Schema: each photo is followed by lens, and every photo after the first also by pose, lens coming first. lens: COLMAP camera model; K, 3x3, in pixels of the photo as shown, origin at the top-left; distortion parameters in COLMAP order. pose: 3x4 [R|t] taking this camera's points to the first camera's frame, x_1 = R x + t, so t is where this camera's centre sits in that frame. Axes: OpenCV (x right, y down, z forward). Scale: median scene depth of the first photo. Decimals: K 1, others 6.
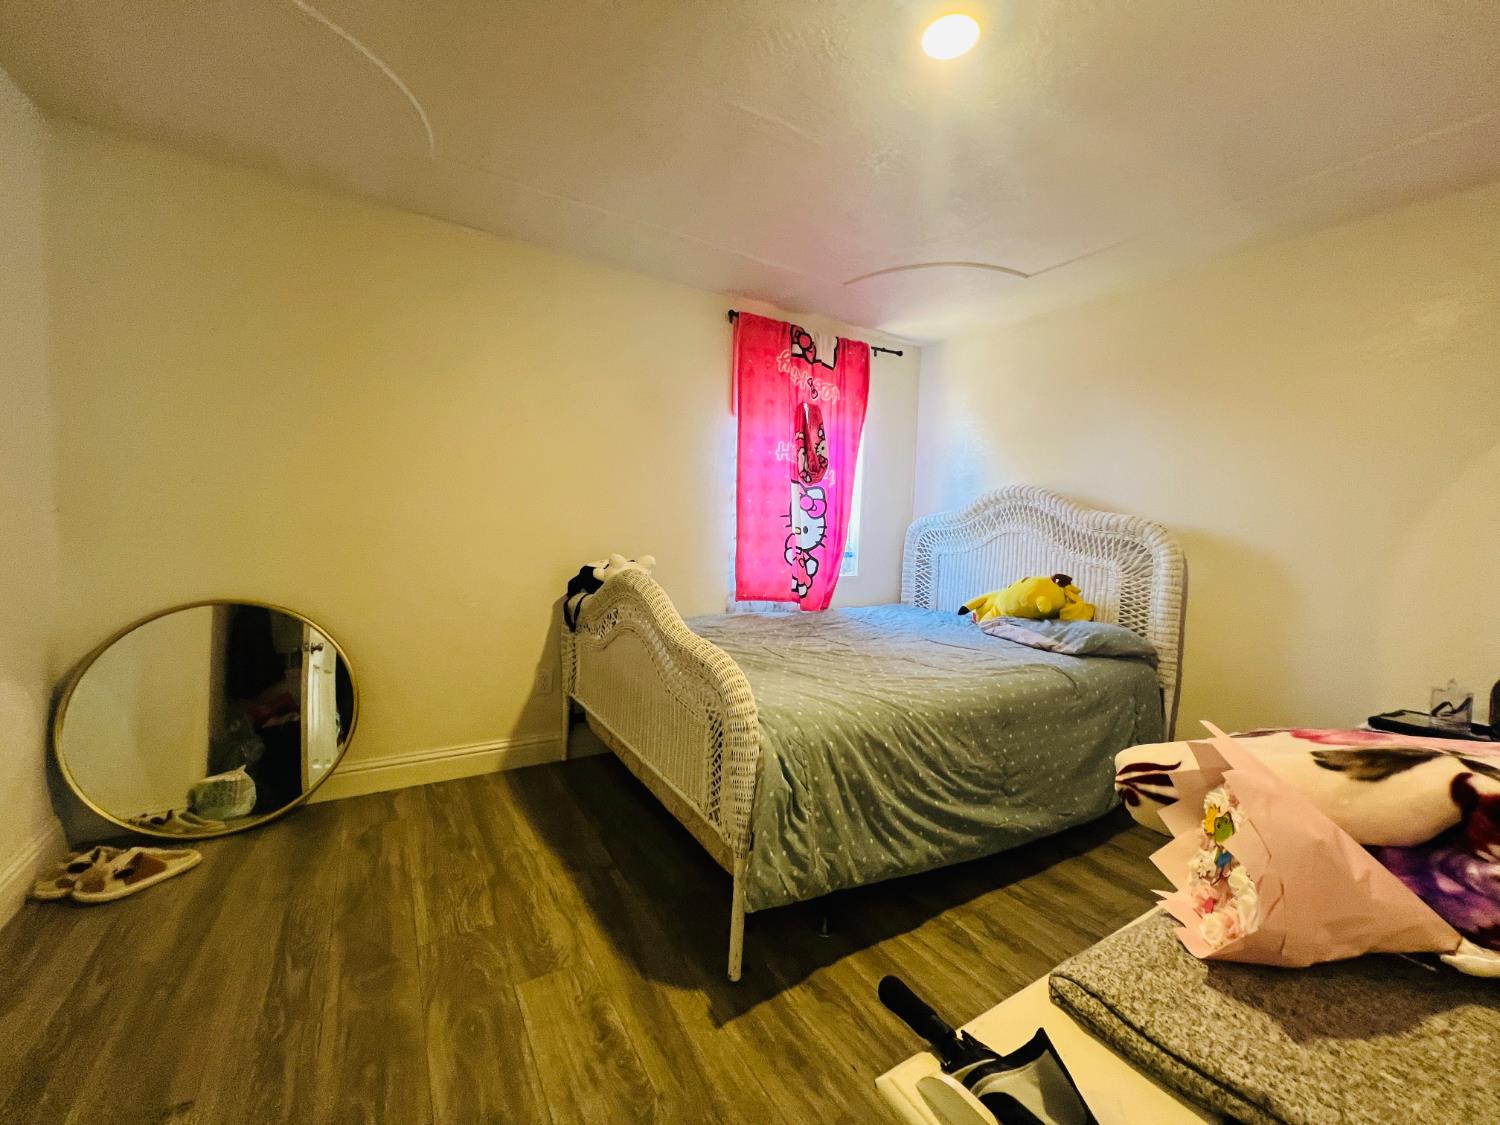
lens RADIAL K [[602.2, 0, 749.6], [0, 602.2, 558.7], [0, 0, 1]] dist [-0.001879, 0.000706]
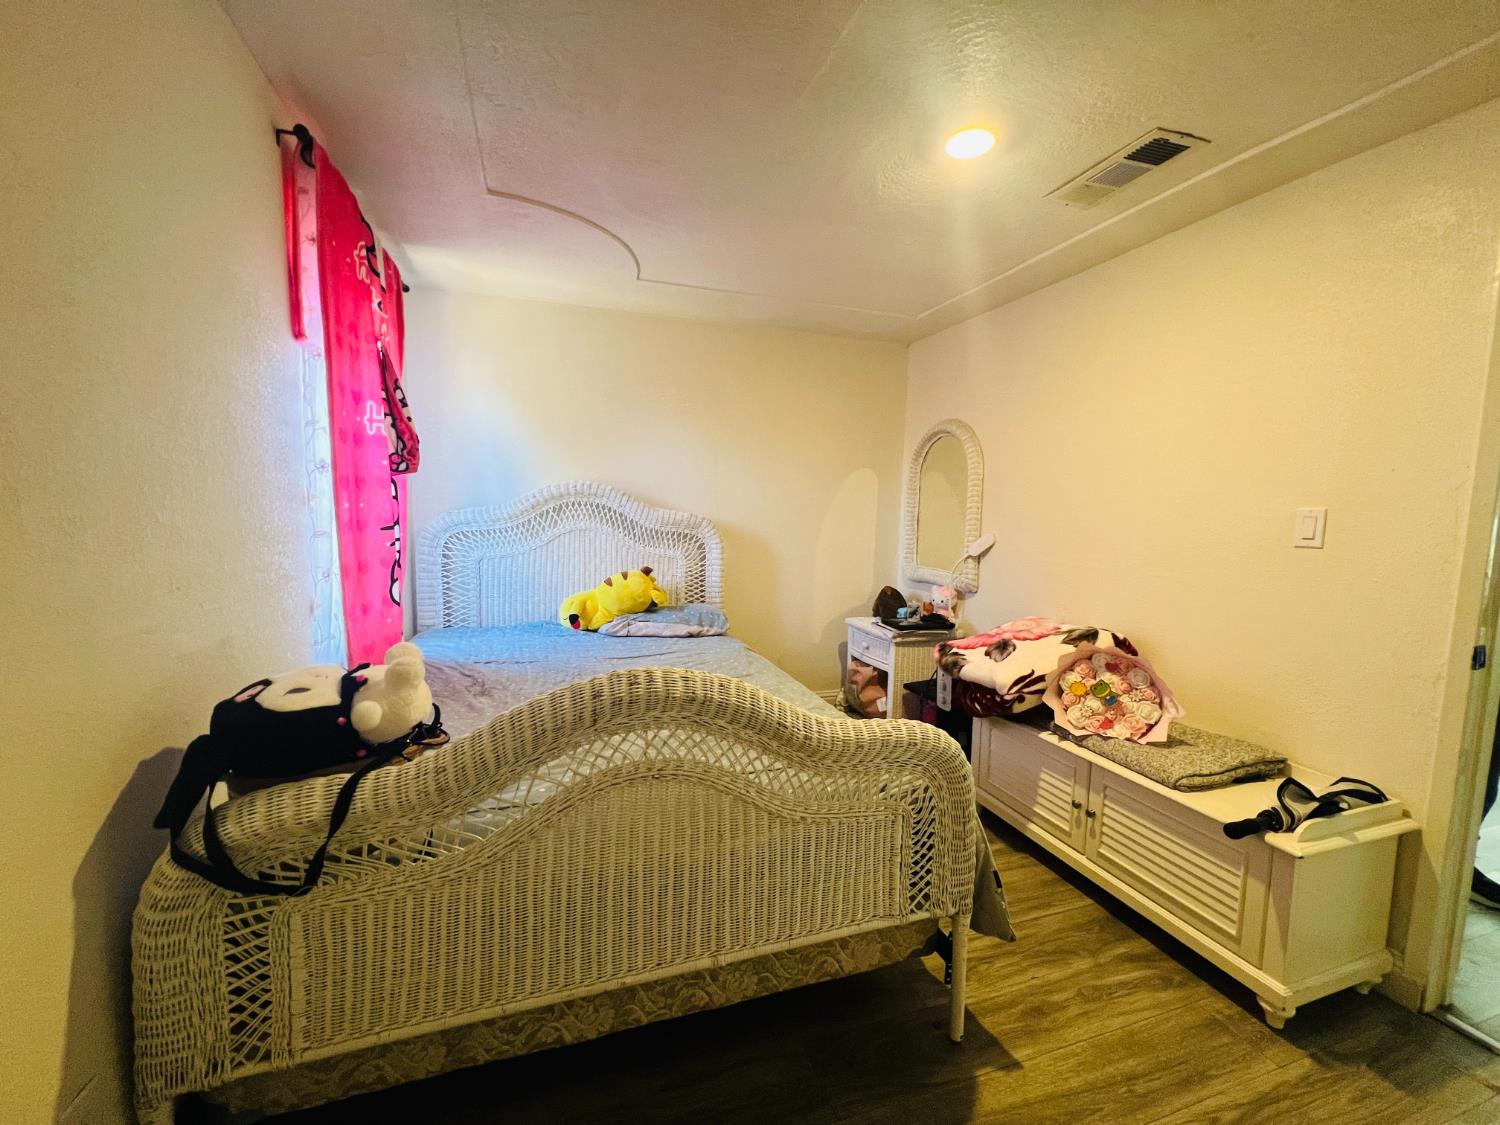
lens RADIAL K [[602.2, 0, 747.0], [0, 602.2, 556.5], [0, 0, 1]] dist [-0.001879, 0.000706]
pose [[0.233794, -0.111028, 0.965926, -0.522125], [0.048818, 0.993546, 0.102387, -0.101215], [-0.971060, 0.023217, 0.237705, 0.592363]]
